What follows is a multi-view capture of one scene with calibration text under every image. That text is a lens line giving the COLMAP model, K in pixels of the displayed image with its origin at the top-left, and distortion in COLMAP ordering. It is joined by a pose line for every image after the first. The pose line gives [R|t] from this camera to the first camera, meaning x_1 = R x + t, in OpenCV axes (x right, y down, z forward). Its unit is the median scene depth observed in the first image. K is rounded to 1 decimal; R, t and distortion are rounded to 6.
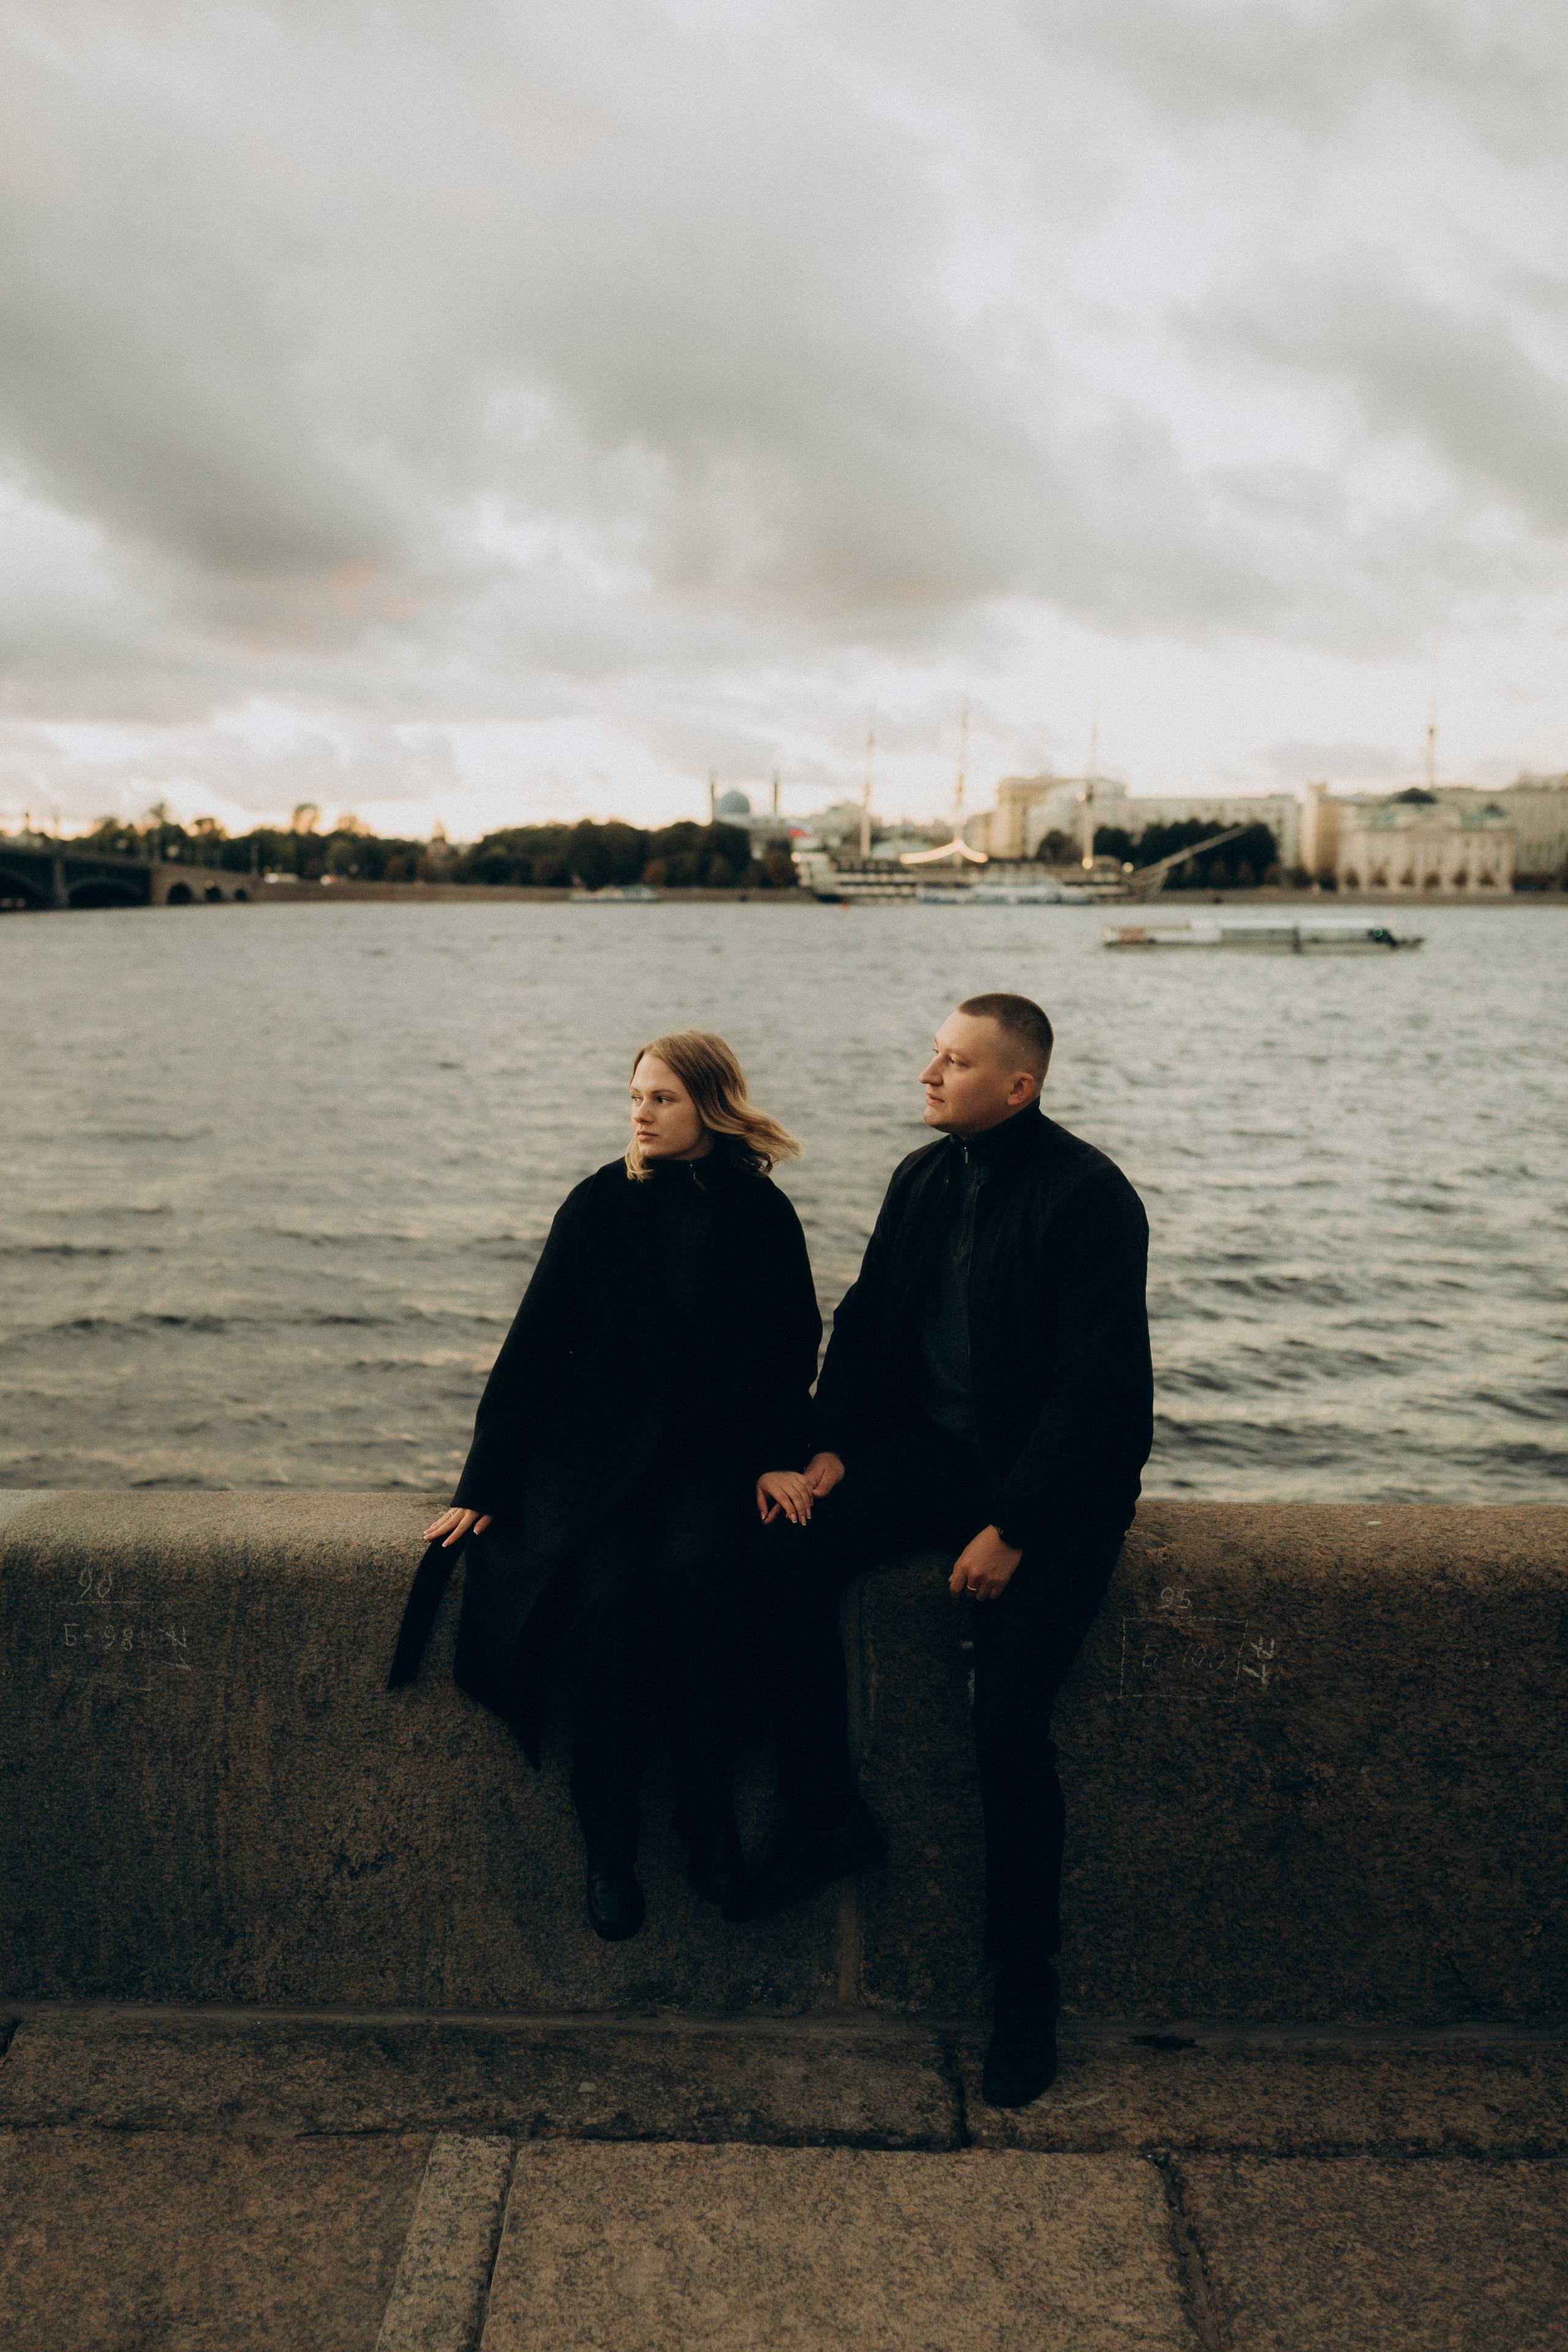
lens RADIAL K [[2569.1, 0, 663.8], [0, 2569.1, 1324.4], [0, 0, 1]] dist [-0.070853, 0.172390]
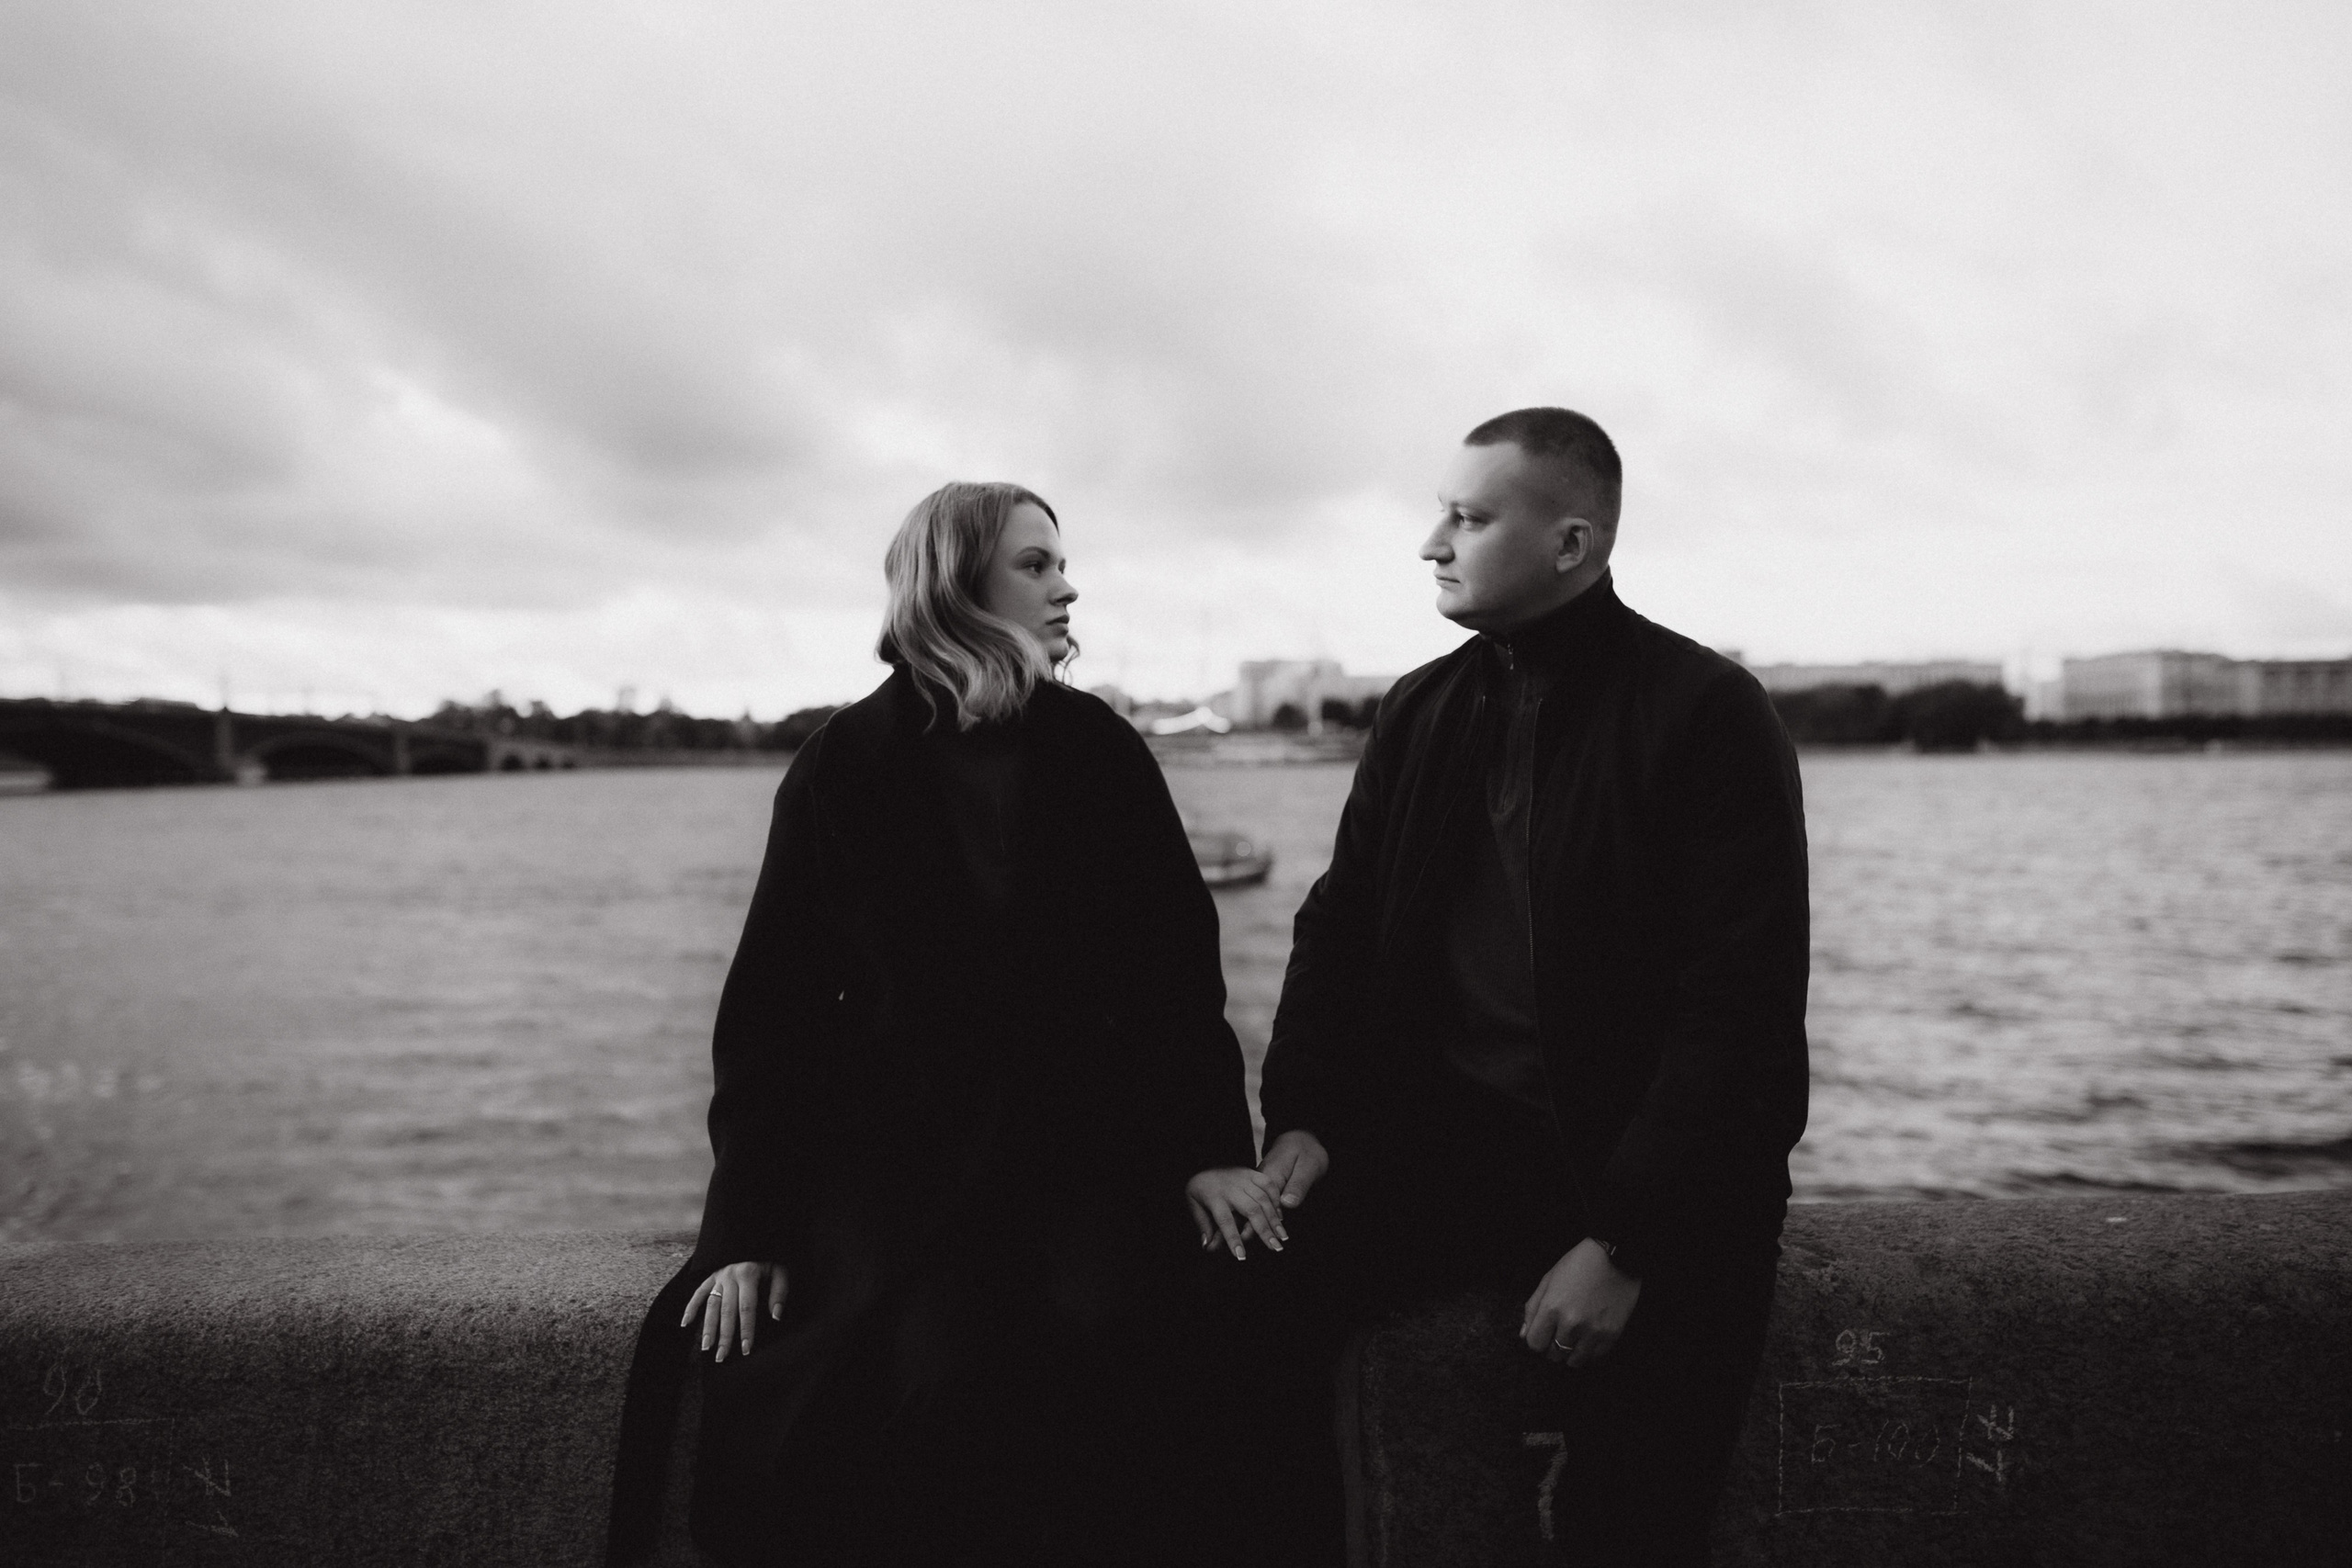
lens RADIAL K [[2255.1, 0, 1176.0], [0, 2255.1, 784.0], [0, 0, 1]] dist [-0.060043, 0.088871]
pose [[0.994755, -0.012178, 0.101556, -0.020305], [0.027979, 0.987417, -0.155645, 0.050456], [-0.098383, 0.157670, 0.982579, 0.448857]]
